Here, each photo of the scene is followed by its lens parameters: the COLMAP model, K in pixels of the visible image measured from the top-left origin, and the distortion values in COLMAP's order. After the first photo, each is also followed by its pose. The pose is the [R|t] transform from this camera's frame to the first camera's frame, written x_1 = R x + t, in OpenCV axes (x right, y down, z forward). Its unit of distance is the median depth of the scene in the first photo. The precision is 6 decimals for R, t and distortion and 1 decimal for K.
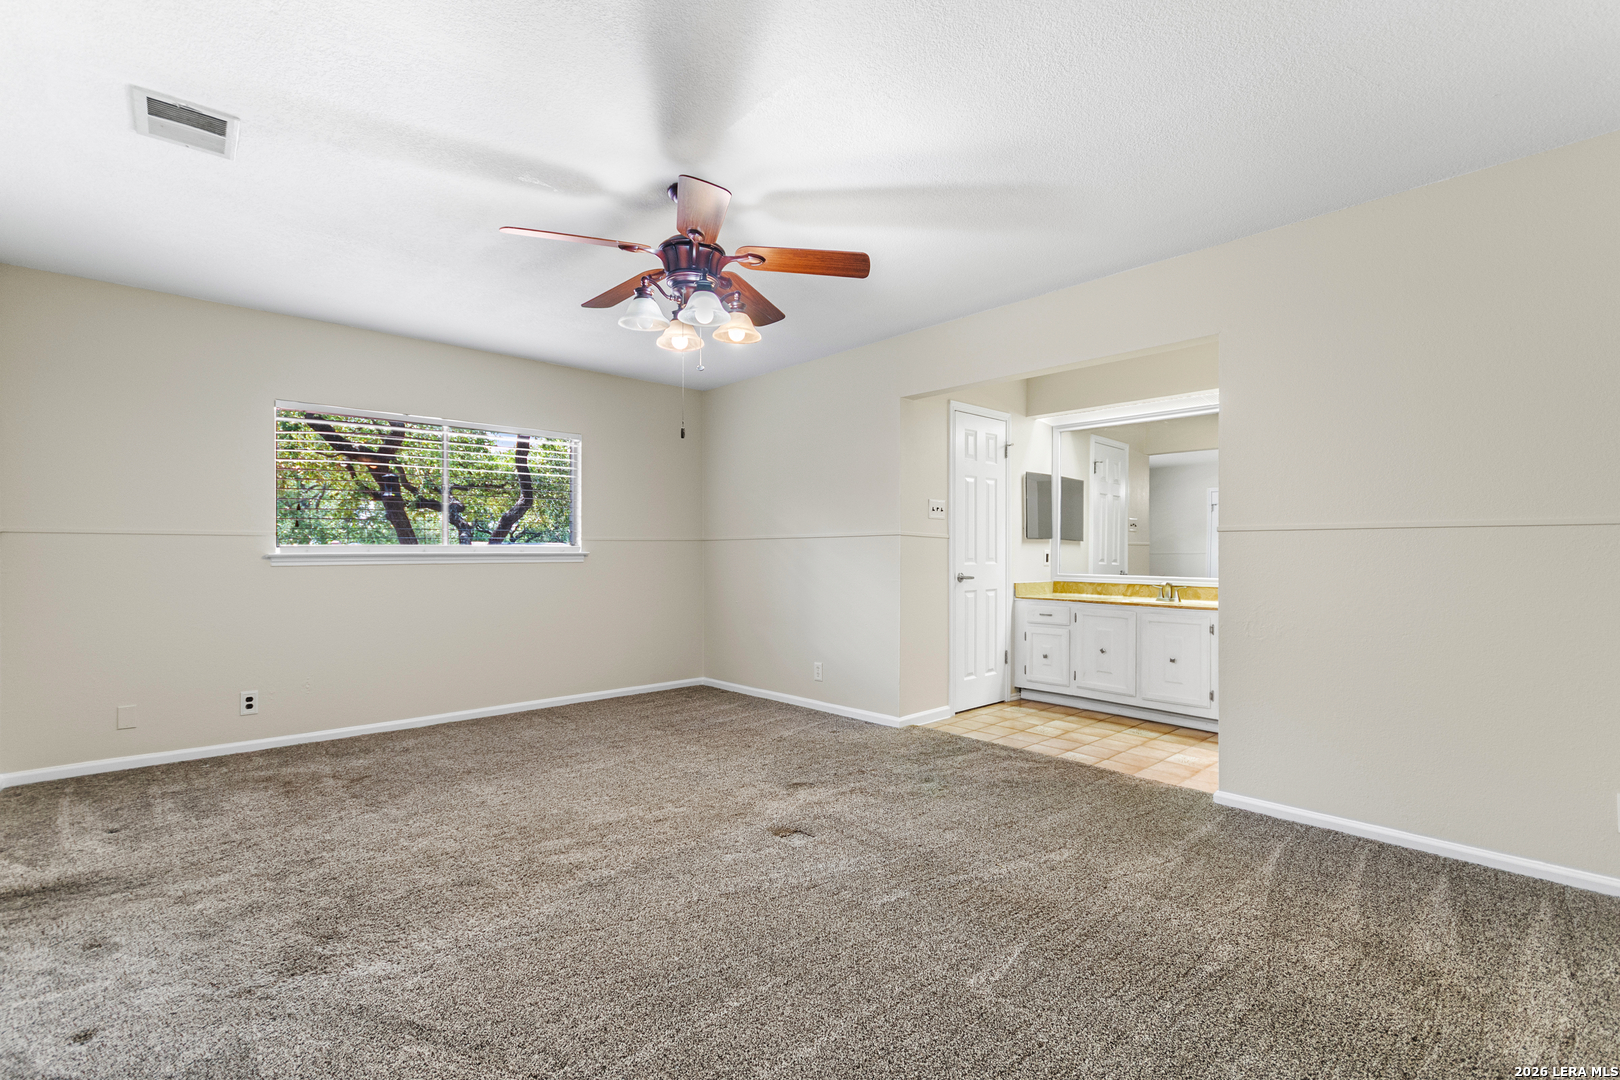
lens RADIAL K [[727.3, 0, 811.2], [0, 727.3, 533.6], [0, 0, 1]] dist [0.001592, 0.000158]
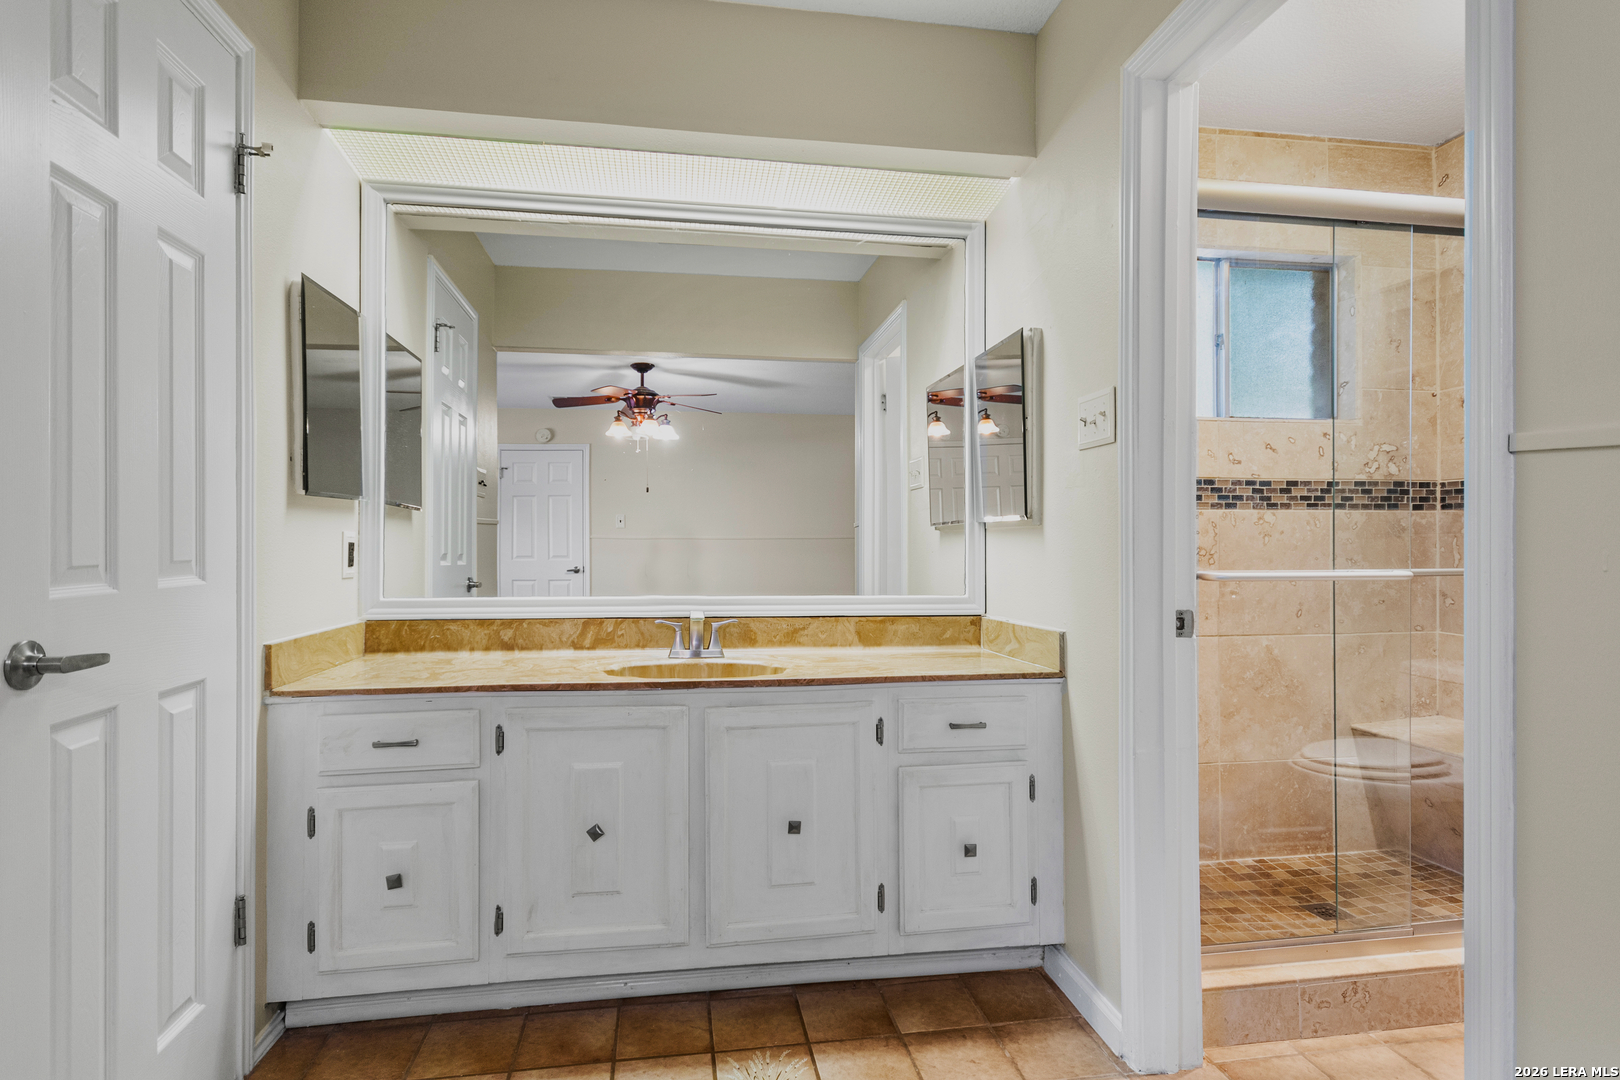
lens RADIAL K [[830.8, 0, 810.0], [0, 830.8, 540.0], [0, 0, 1]] dist [0.003316, 0.000778]
pose [[0.543687, -0.001695, 0.839287, 0.121925], [-0.019664, 0.999698, 0.014757, 0.017645], [-0.839058, -0.024527, 0.543489, 0.649867]]
